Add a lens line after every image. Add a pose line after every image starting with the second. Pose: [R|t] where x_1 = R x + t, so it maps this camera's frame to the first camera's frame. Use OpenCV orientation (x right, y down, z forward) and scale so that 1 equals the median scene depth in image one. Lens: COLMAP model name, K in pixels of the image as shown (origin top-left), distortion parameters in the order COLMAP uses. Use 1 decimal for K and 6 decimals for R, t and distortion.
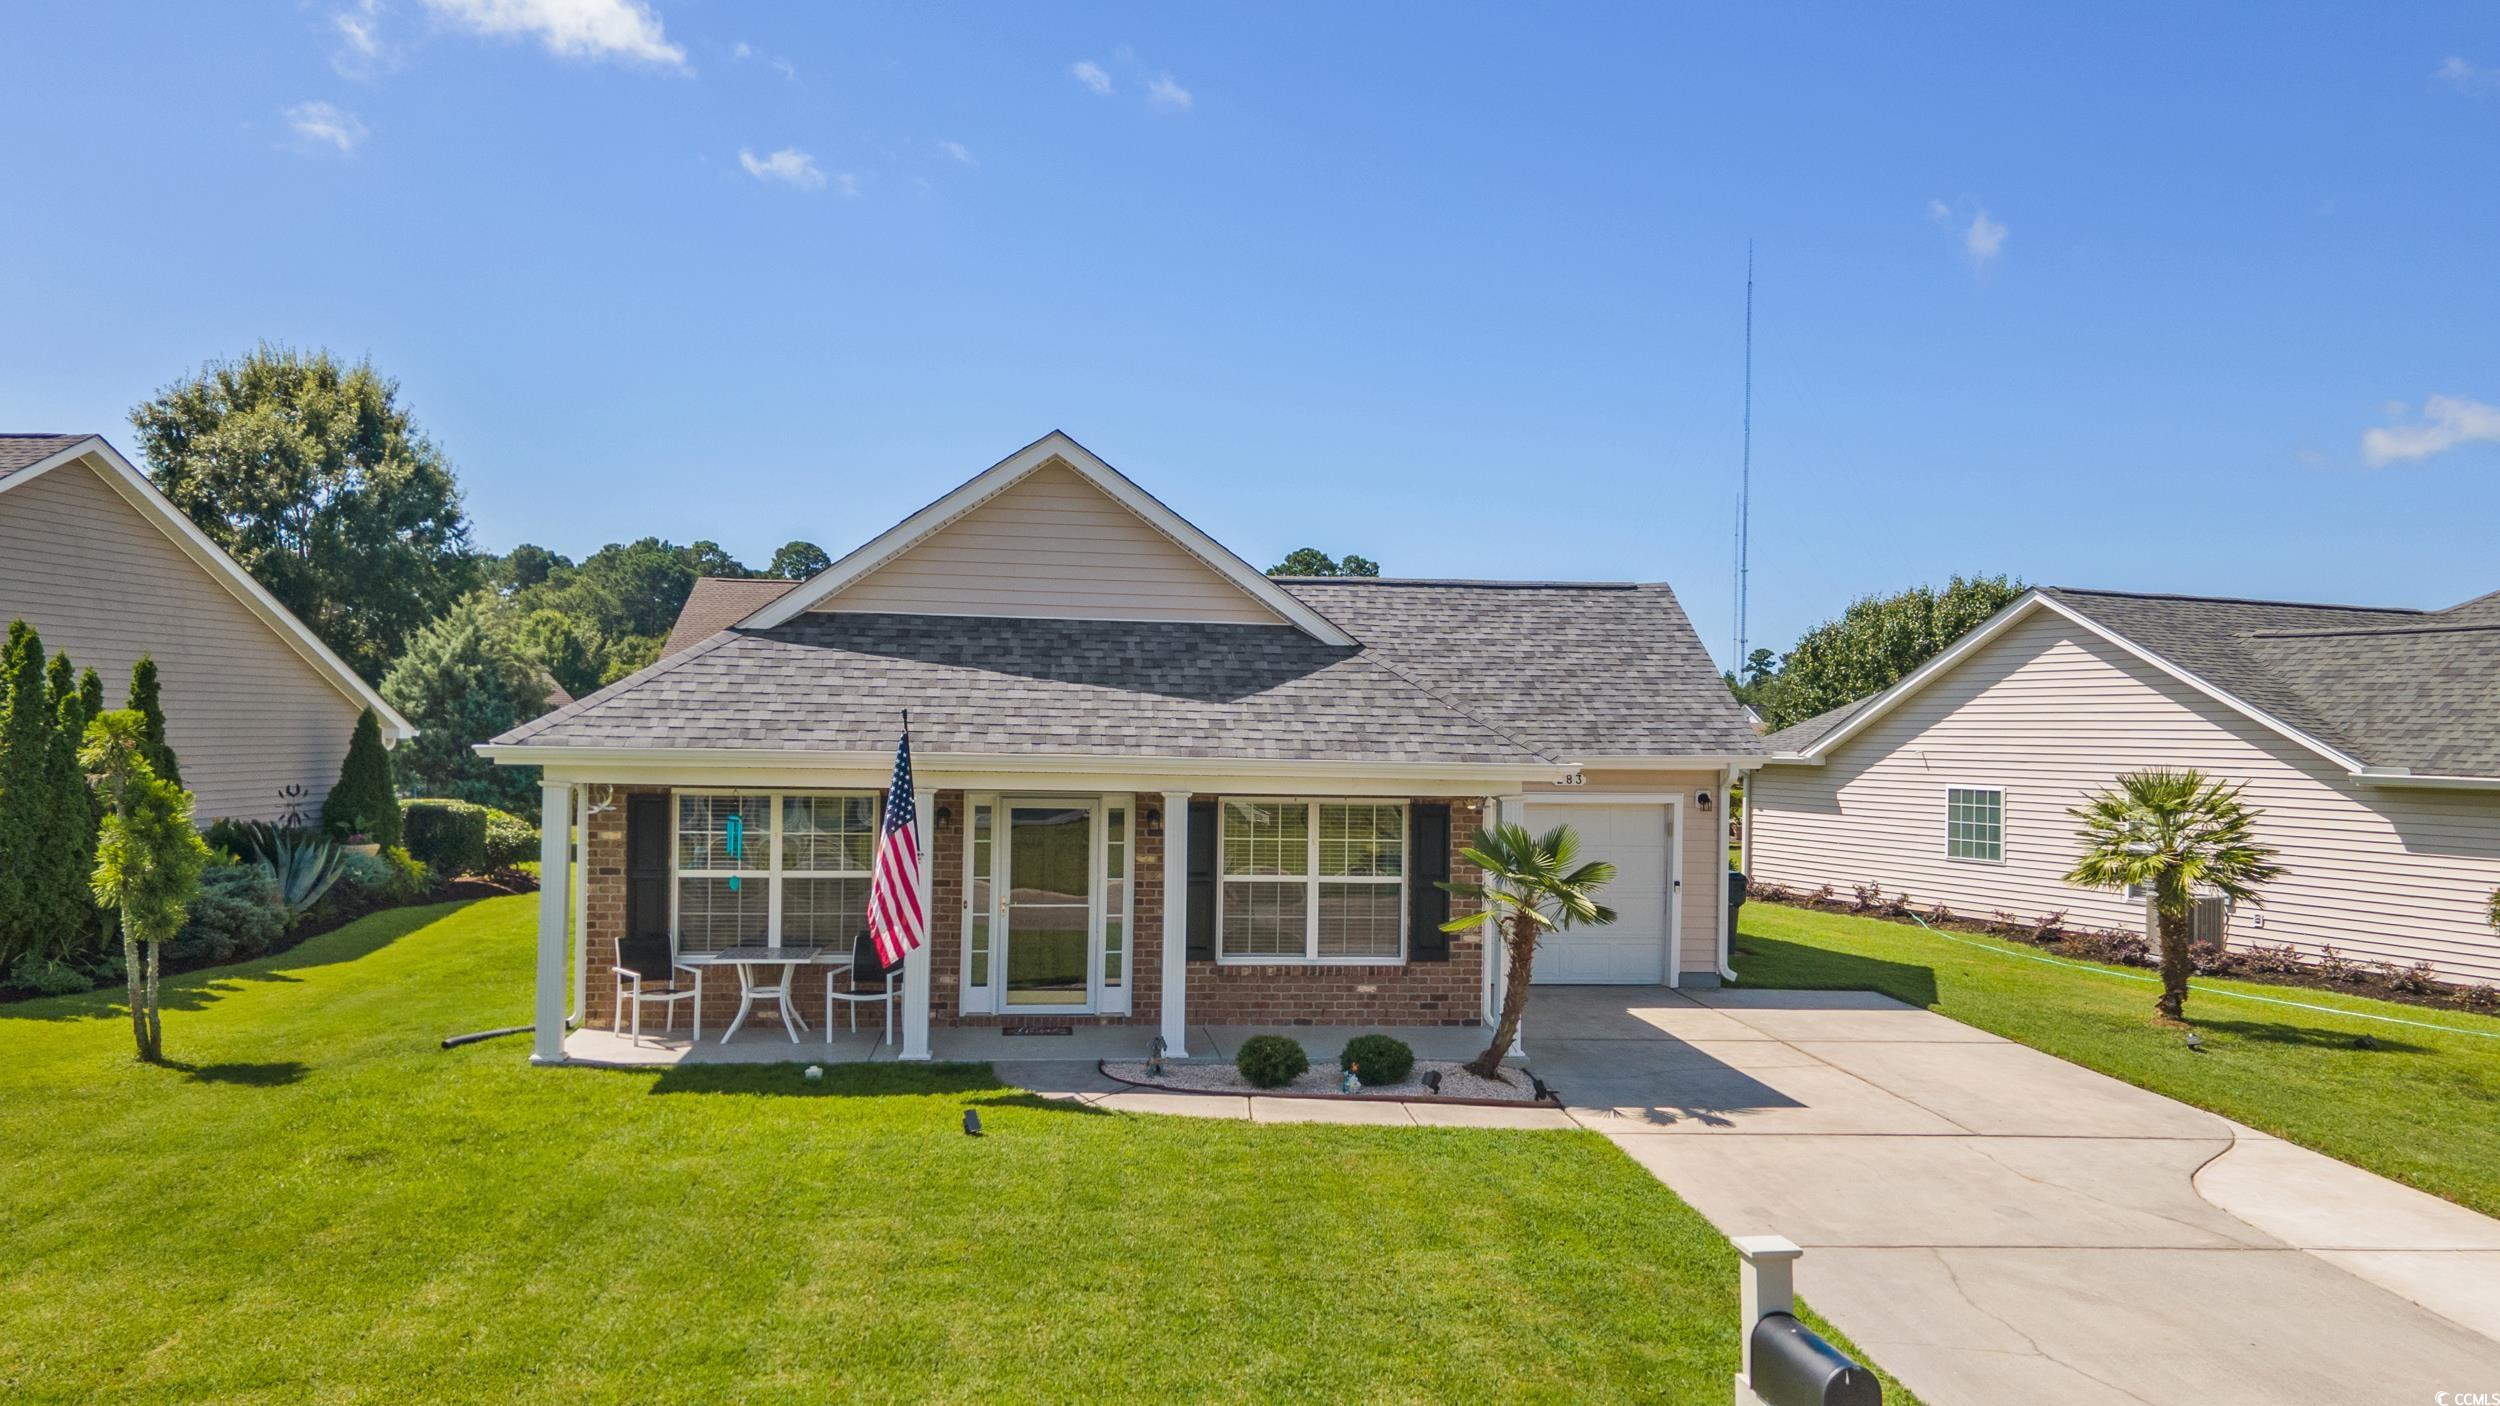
lens RADIAL K [[1815.5, 0, 1247.9], [0, 1815.5, 719.0], [0, 0, 1]] dist [0.044386, 0.003273]
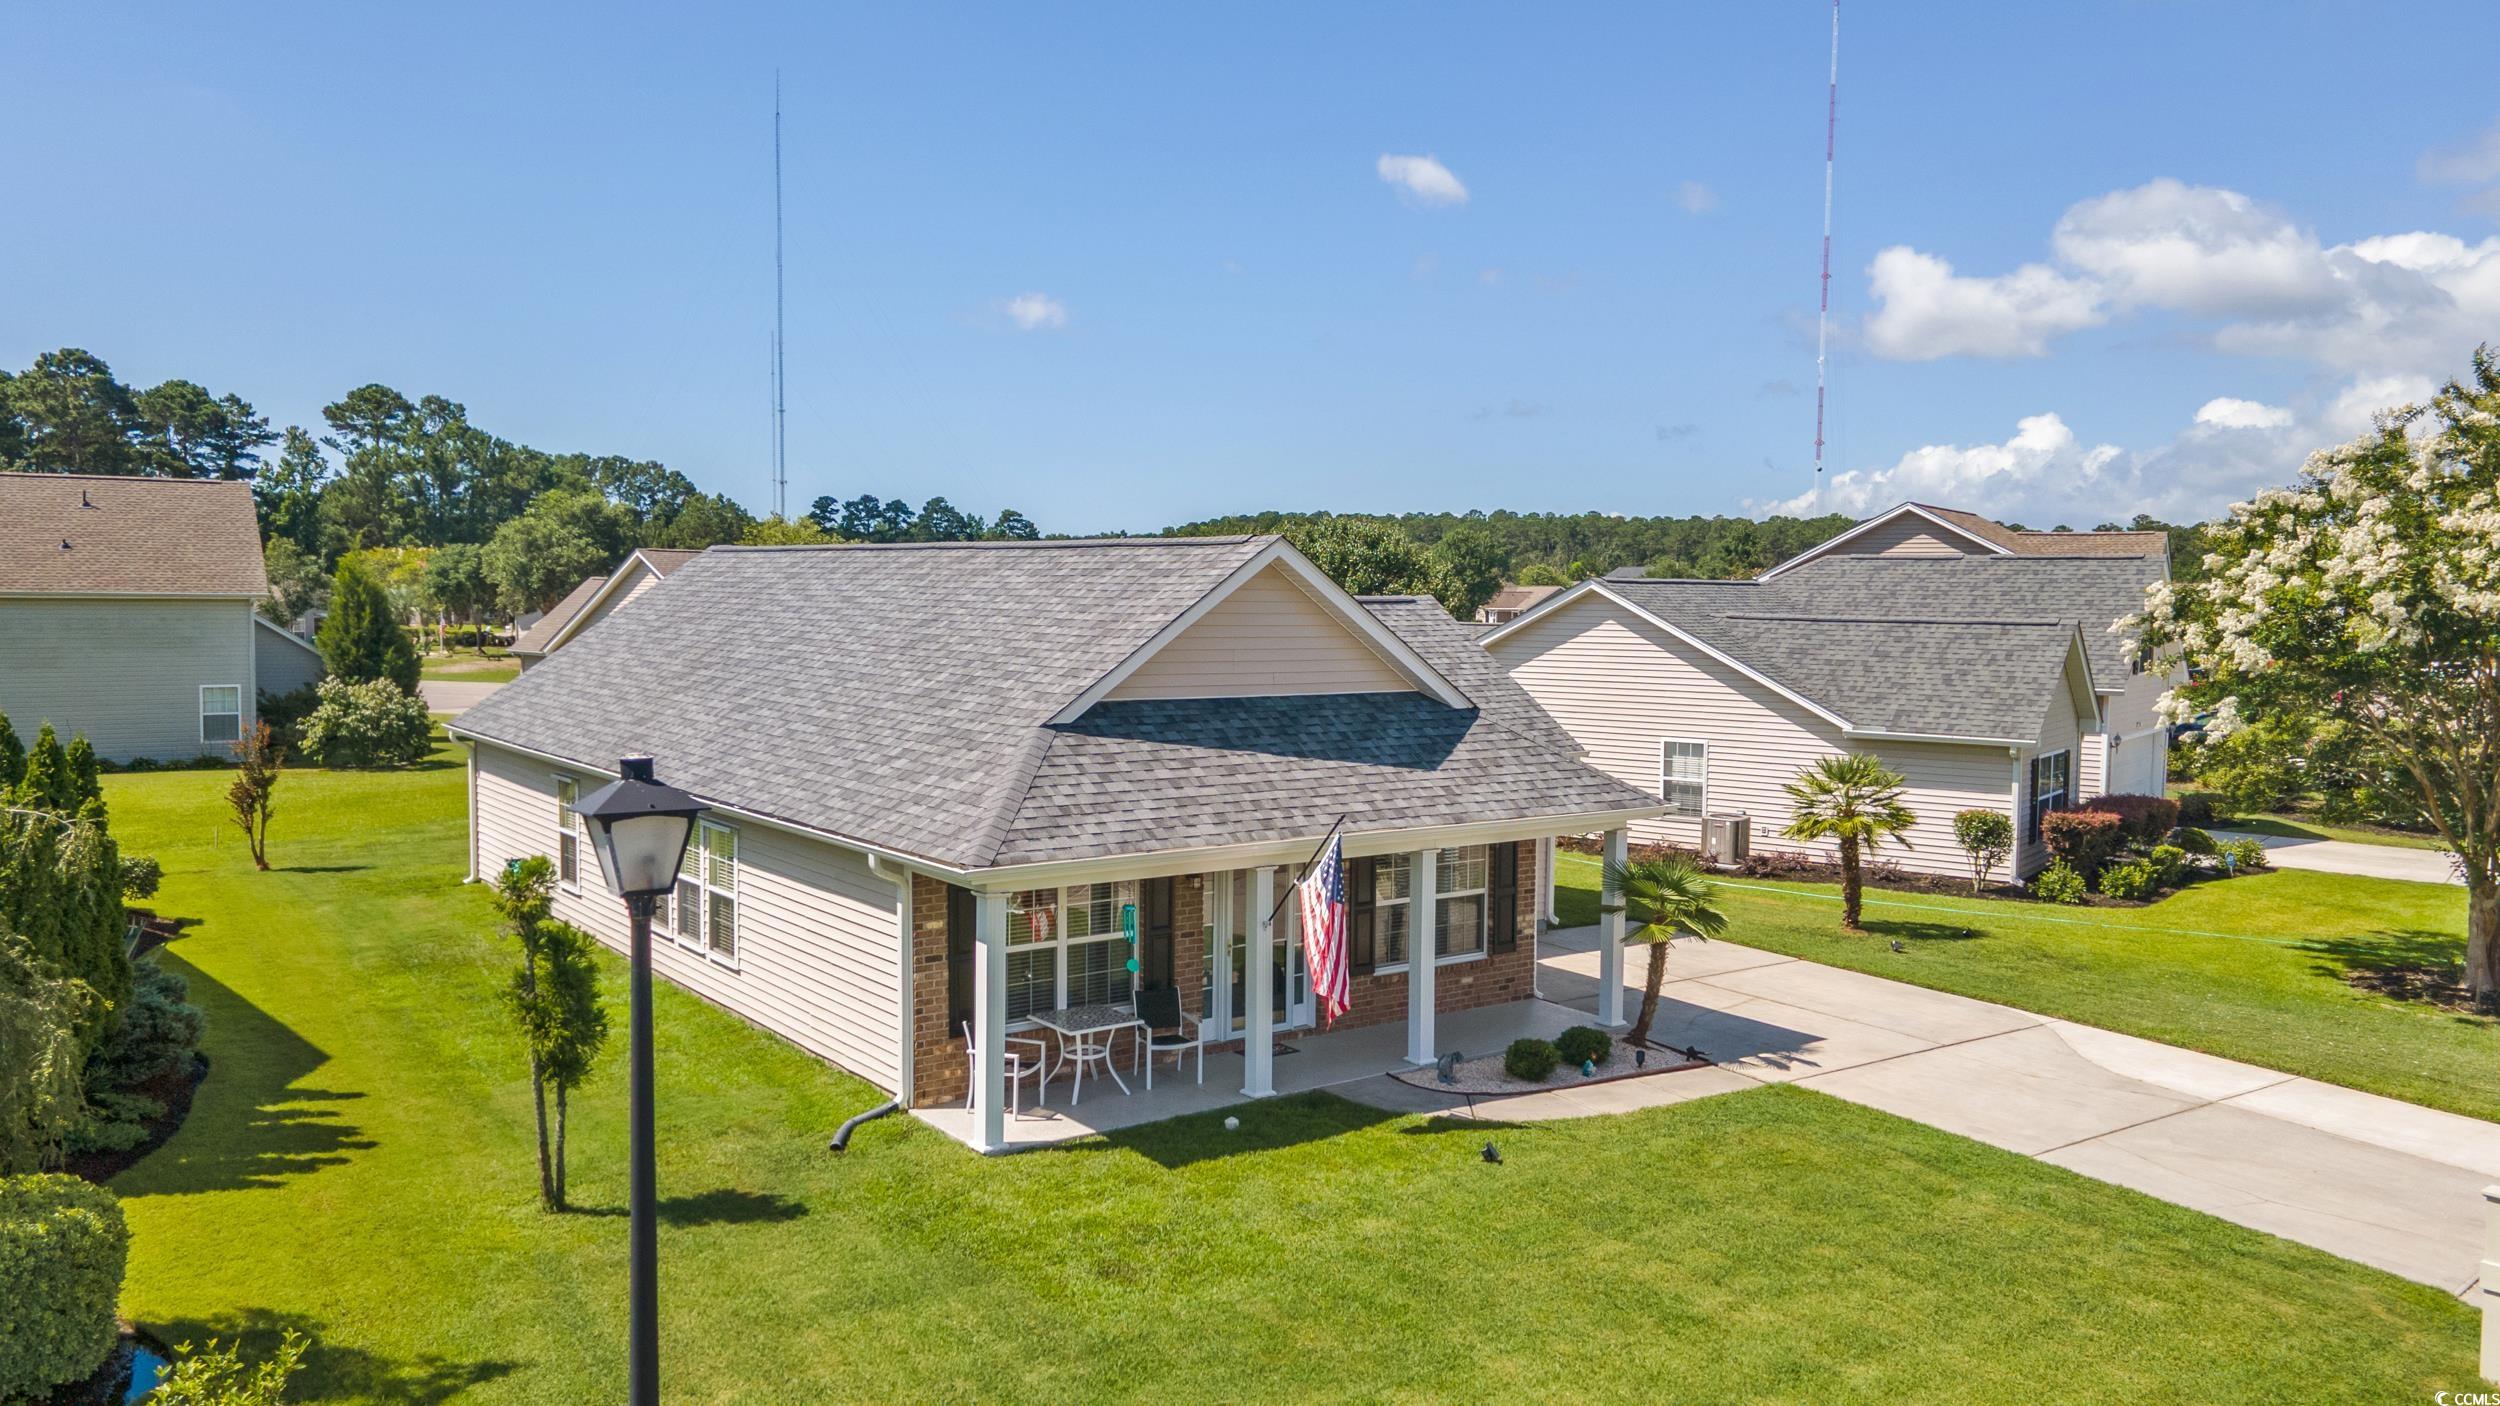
lens RADIAL K [[1815.5, 0, 1247.9], [0, 1815.5, 719.0], [0, 0, 1]] dist [0.044386, 0.003273]
pose [[0.865753, -0.045844, 0.498367, -0.694554], [0.001326, 0.996002, 0.089317, -0.144831], [-0.500470, -0.076665, 0.862353, 0.014806]]
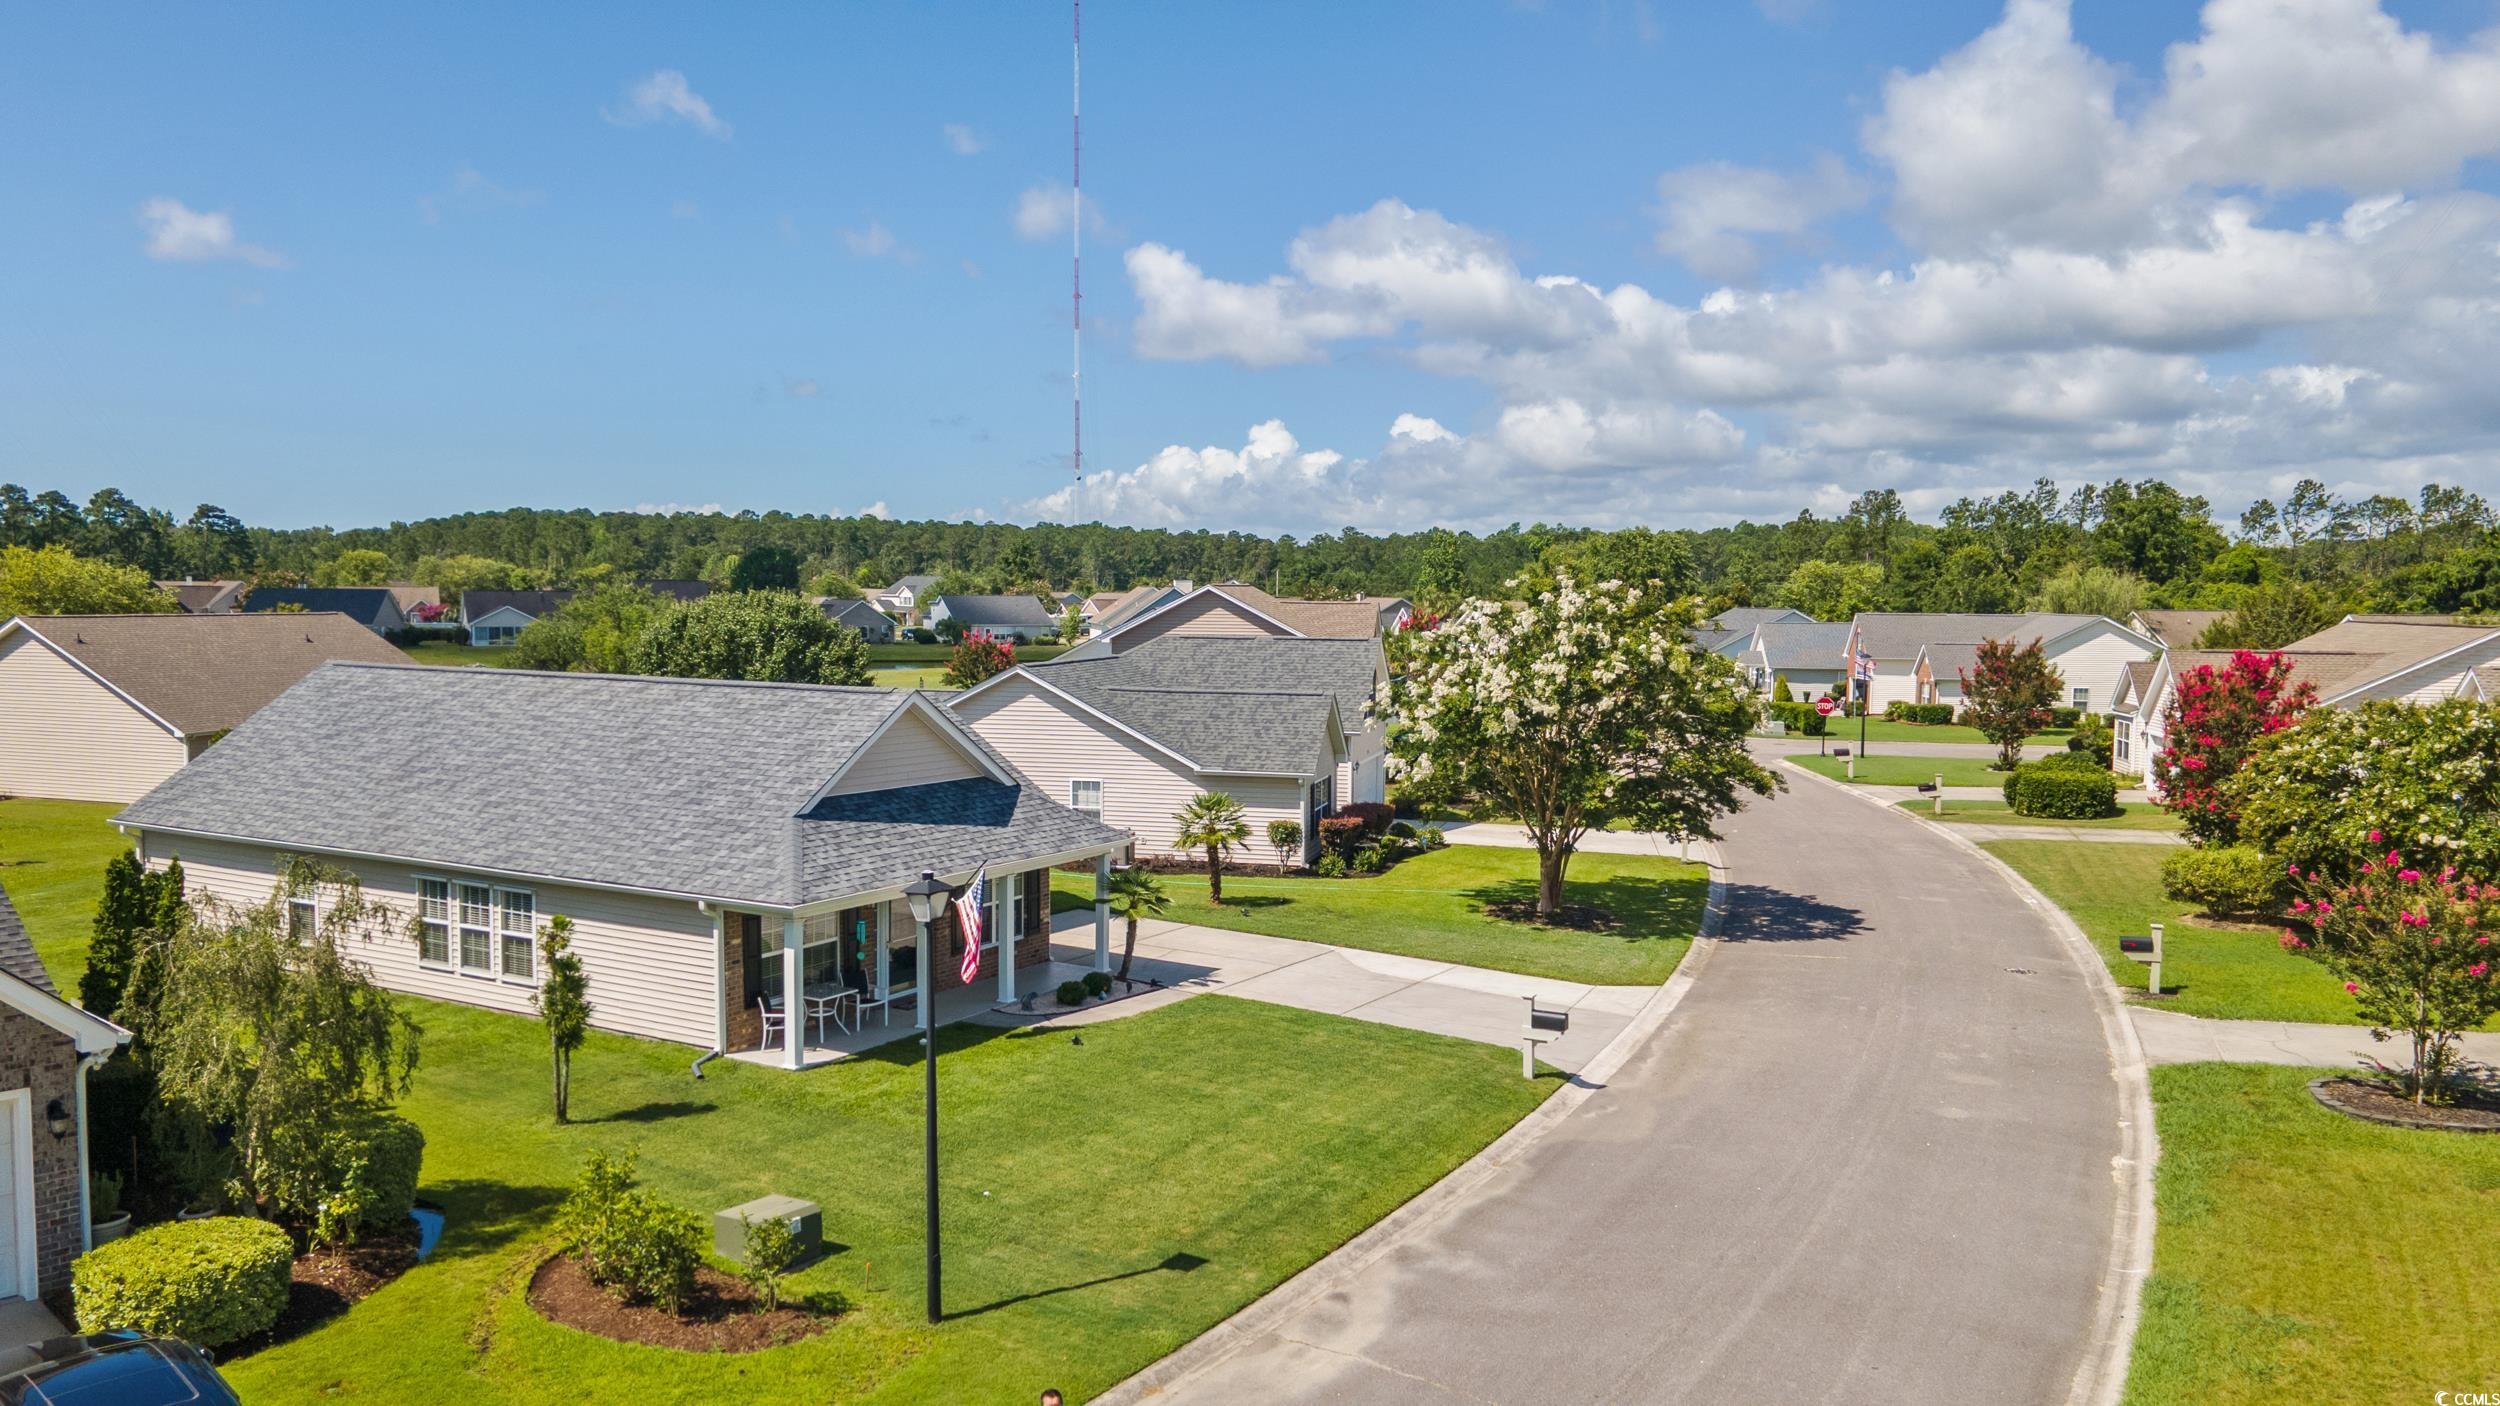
lens RADIAL K [[1815.5, 0, 1247.9], [0, 1815.5, 719.0], [0, 0, 1]] dist [0.044386, 0.003273]
pose [[0.604752, -0.071827, 0.793168, -1.382406], [-0.002409, 0.995755, 0.092009, -0.300425], [-0.796410, -0.057553, 0.602012, -0.406812]]
